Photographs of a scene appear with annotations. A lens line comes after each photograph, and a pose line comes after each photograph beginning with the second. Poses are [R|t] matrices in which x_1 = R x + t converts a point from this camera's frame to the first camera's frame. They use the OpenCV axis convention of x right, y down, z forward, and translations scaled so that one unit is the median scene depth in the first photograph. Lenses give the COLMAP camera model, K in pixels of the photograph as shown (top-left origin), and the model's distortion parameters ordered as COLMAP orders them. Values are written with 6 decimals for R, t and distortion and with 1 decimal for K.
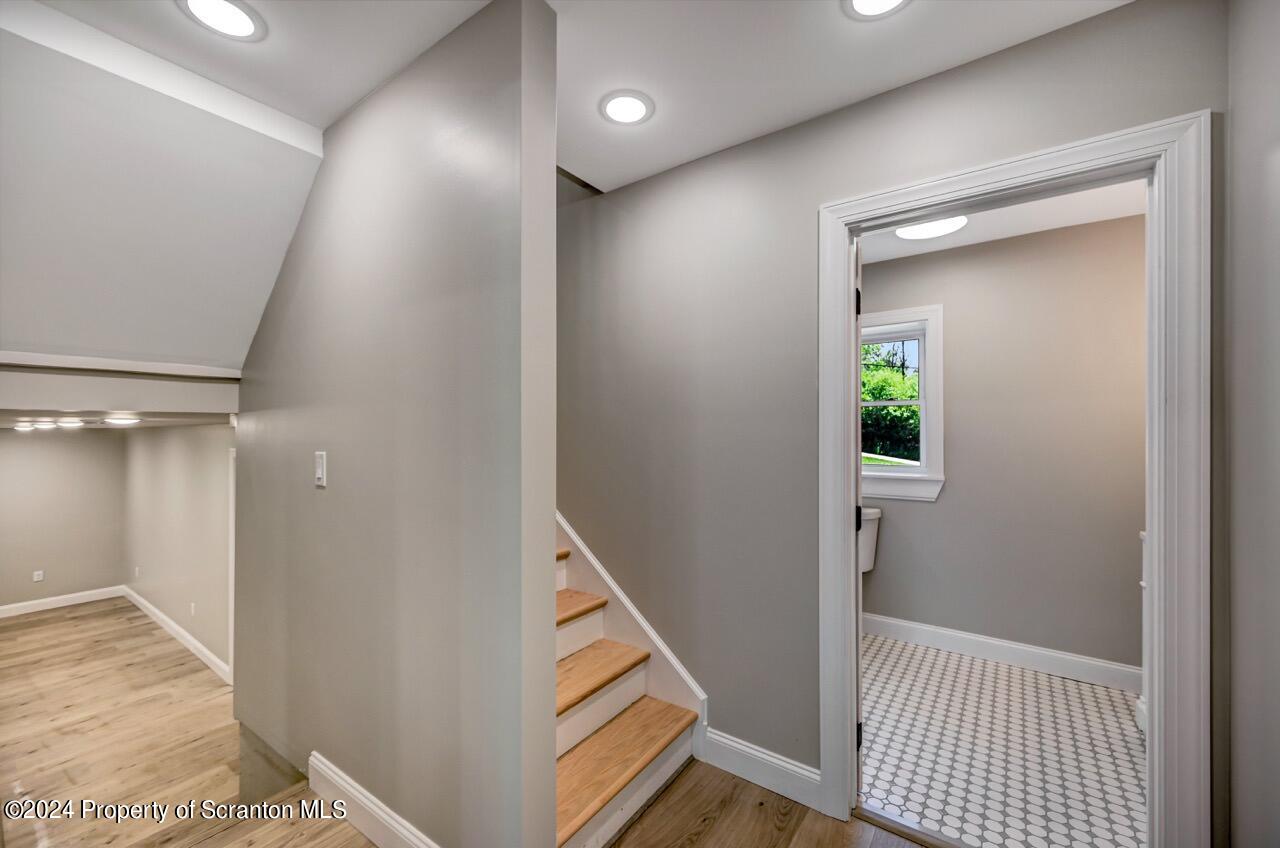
lens RADIAL K [[514.4, 0, 647.2], [0, 514.4, 435.5], [0, 0, 1]] dist [0.001743, 0.000120]
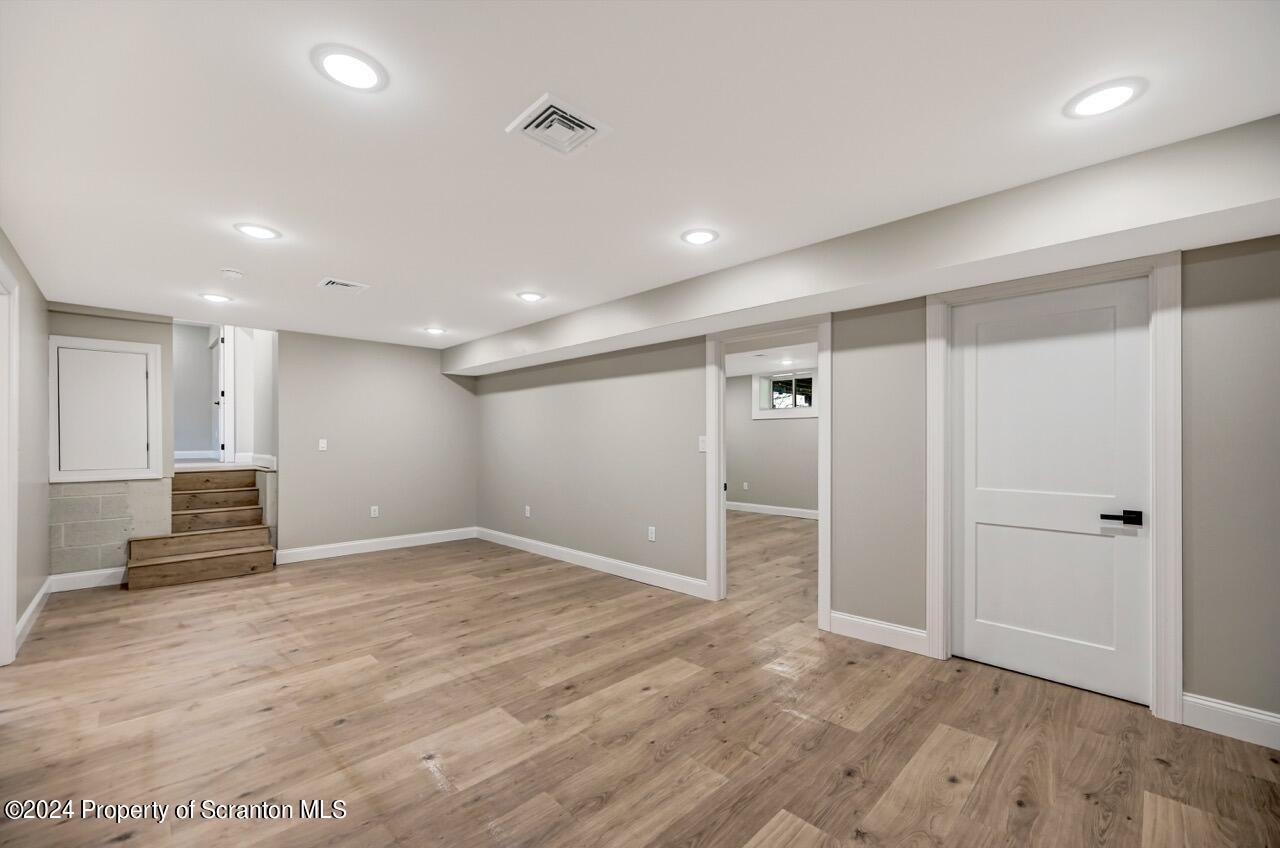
lens RADIAL K [[514.4, 0, 647.2], [0, 514.4, 437.2], [0, 0, 1]] dist [0.001743, 0.000120]
pose [[-0.987560, 0.003760, 0.157195, -1.313764], [0.003946, 0.999992, 0.000873, 0.187833], [-0.157190, 0.001483, -0.987567, 1.206850]]
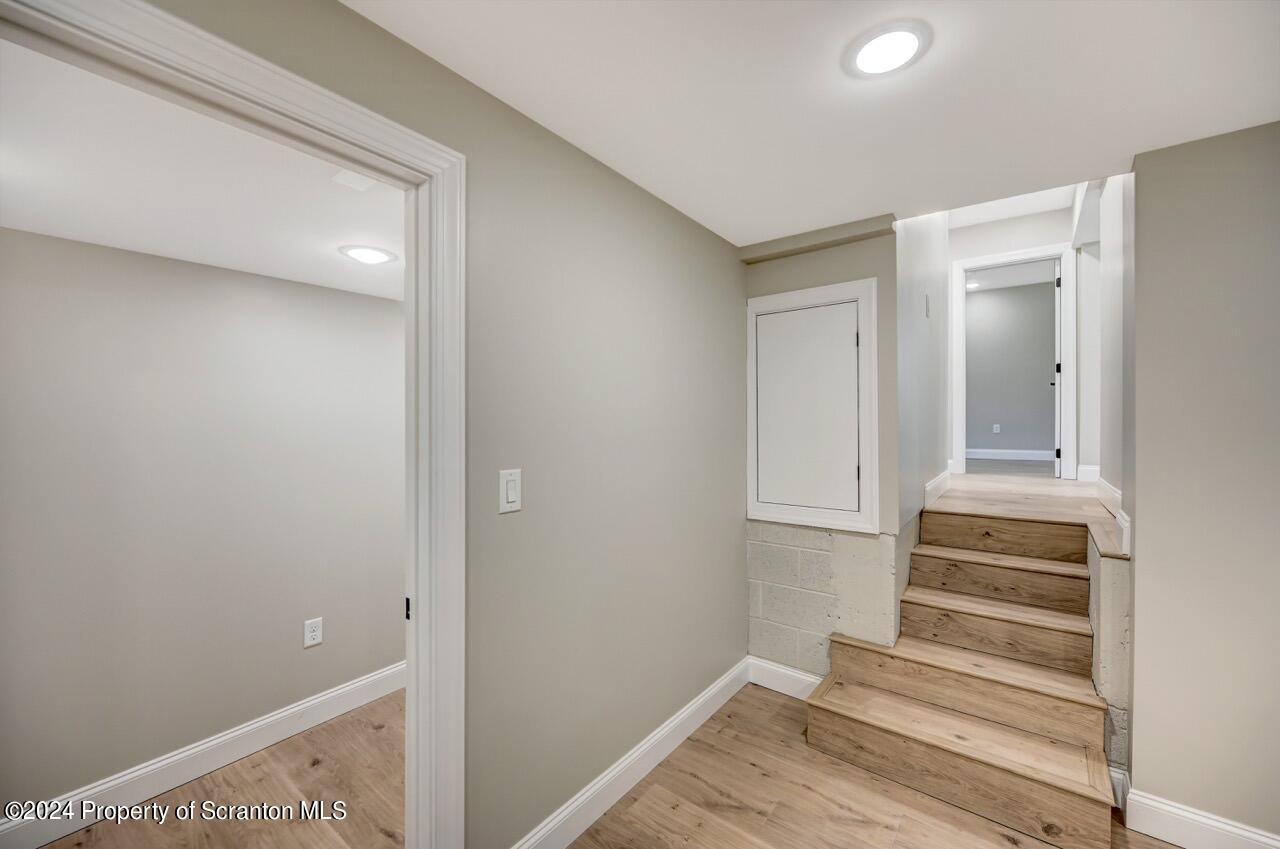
lens RADIAL K [[514.4, 0, 637.2], [0, 514.4, 417.3], [0, 0, 1]] dist [0.001743, 0.000120]
pose [[0.029616, 0.009795, 0.999513, -0.827133], [-0.002812, 0.999949, -0.009716, 0.157425], [-0.999557, -0.002522, 0.029642, 0.676627]]
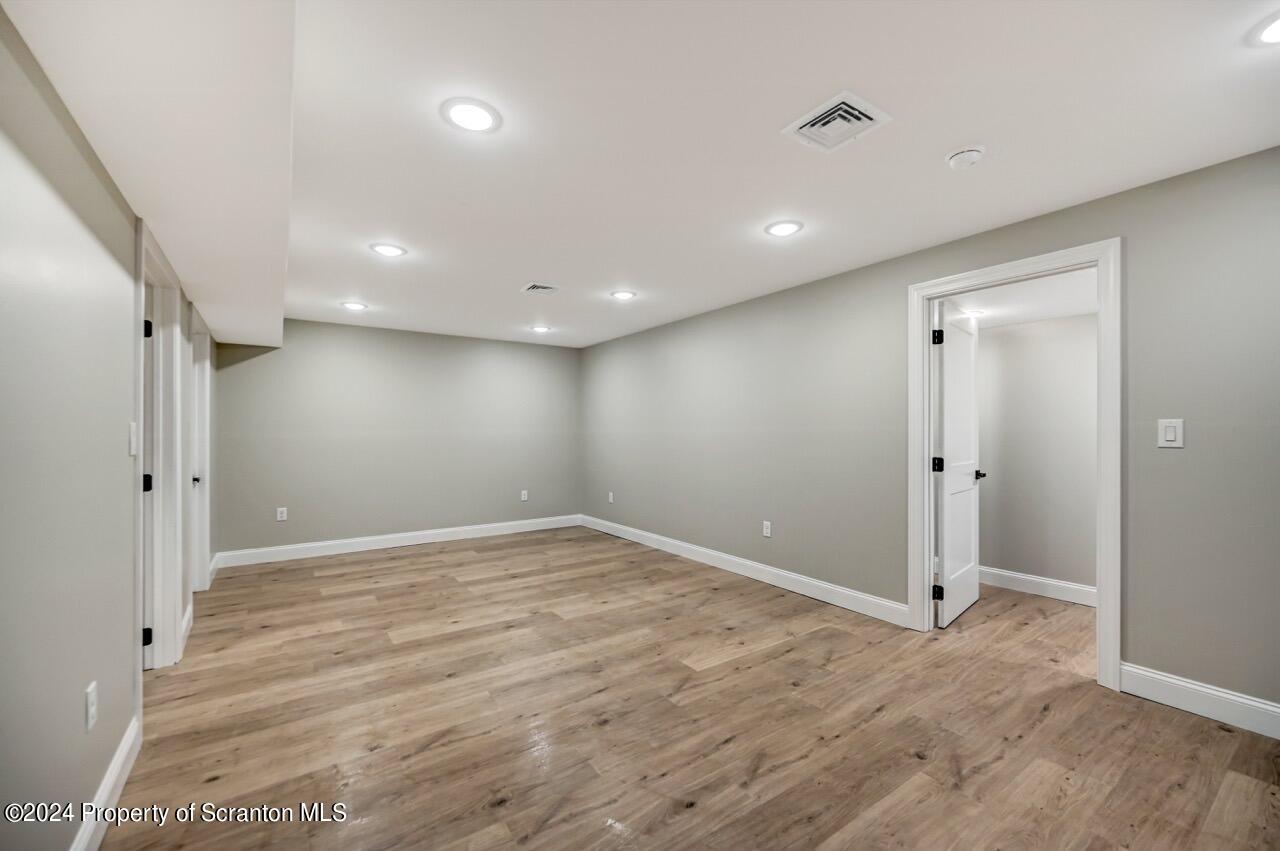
lens RADIAL K [[514.4, 0, 645.4], [0, 514.4, 426.0], [0, 0, 1]] dist [0.001743, 0.000120]
pose [[0.942616, -0.004868, -0.333845, -0.800217], [-0.001475, 0.999823, -0.018745, 0.197381], [0.333877, 0.018162, 0.942442, 0.198170]]
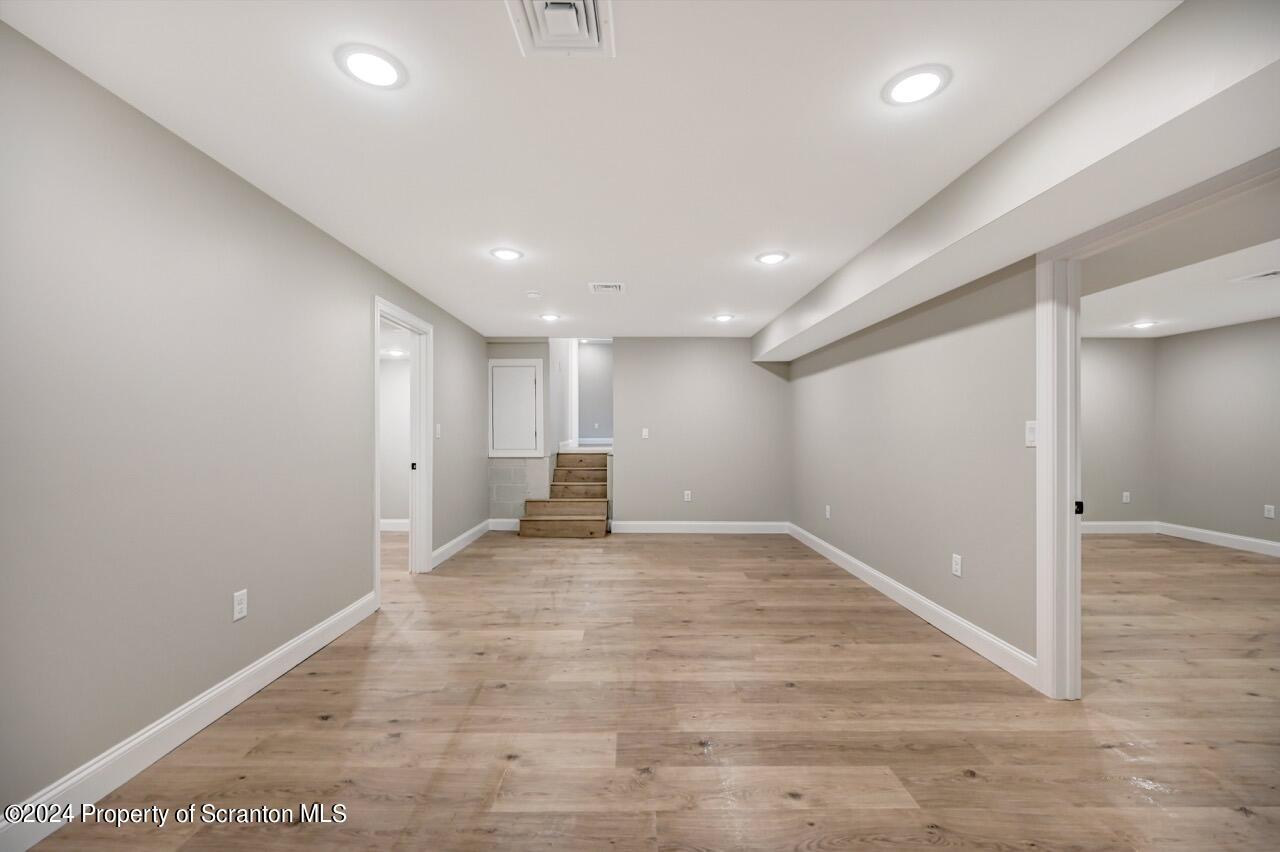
lens RADIAL K [[514.4, 0, 641.8], [0, 514.4, 423.2], [0, 0, 1]] dist [0.001743, 0.000120]
pose [[-0.597304, 0.014508, 0.801884, -1.442798], [0.004929, 0.999884, -0.014419, 0.195724], [-0.802000, -0.004660, -0.597306, 0.997897]]
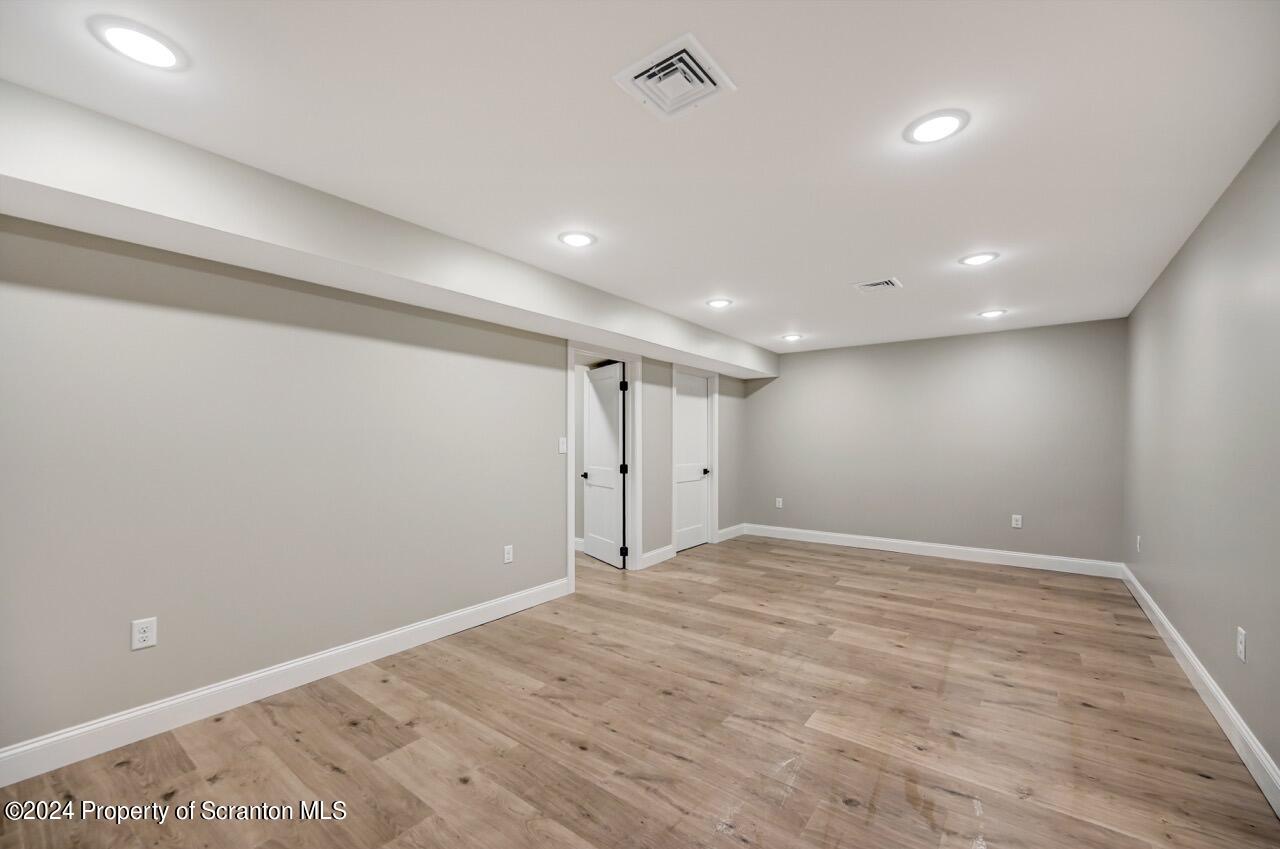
lens RADIAL K [[514.4, 0, 639.3], [0, 514.4, 432.2], [0, 0, 1]] dist [0.001743, 0.000120]
pose [[-0.029531, -0.014279, -0.999462, -0.484845], [-0.005696, 0.999884, -0.014117, 0.190210], [0.999548, 0.005276, -0.029608, 0.567585]]
